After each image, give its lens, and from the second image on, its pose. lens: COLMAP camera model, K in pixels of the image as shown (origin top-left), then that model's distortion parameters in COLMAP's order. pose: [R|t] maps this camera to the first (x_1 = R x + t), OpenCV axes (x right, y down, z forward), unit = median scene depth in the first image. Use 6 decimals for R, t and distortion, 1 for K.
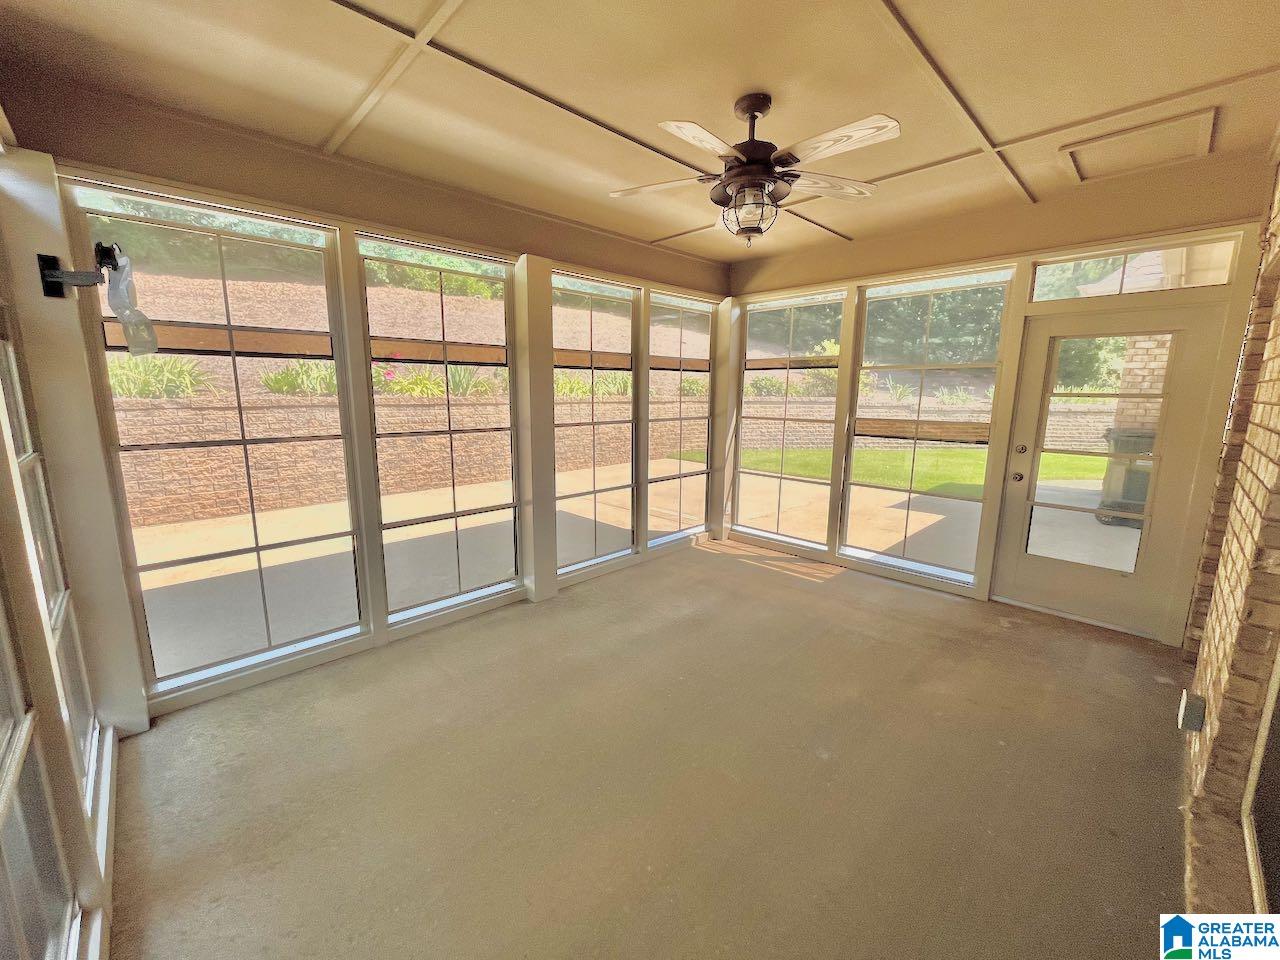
lens RADIAL K [[512.0, 0, 630.5], [0, 512.0, 478.0], [0, 0, 1]] dist [-0.000451, 0.000185]
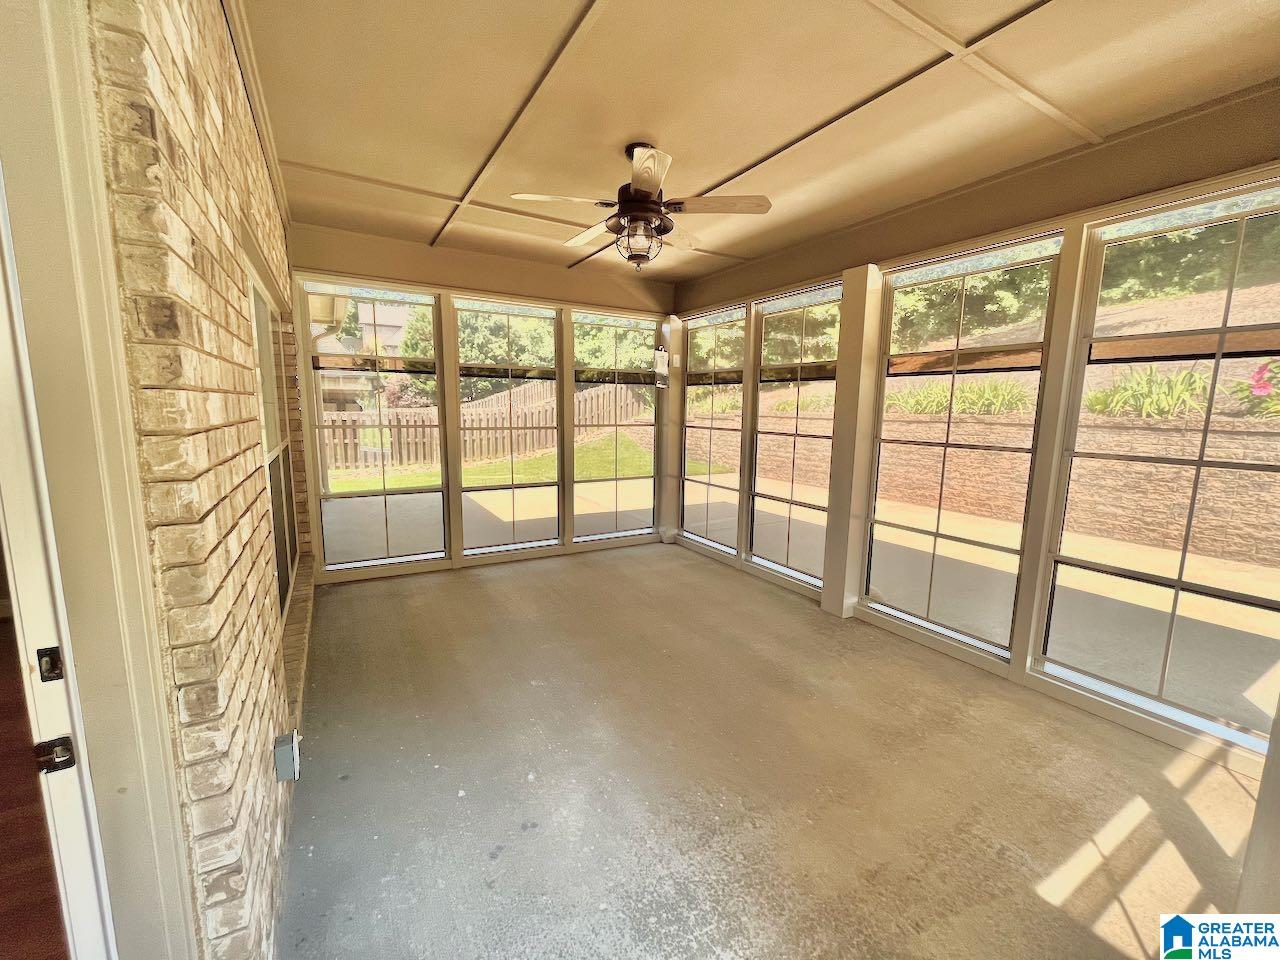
lens RADIAL K [[512.0, 0, 631.0], [0, 512.0, 480.3], [0, 0, 1]] dist [-0.000451, 0.000185]
pose [[-0.239585, 0.139197, -0.960845, 0.768888], [-0.163666, 0.969715, 0.181292, -0.116190], [0.956981, 0.200692, -0.209547, 0.722081]]
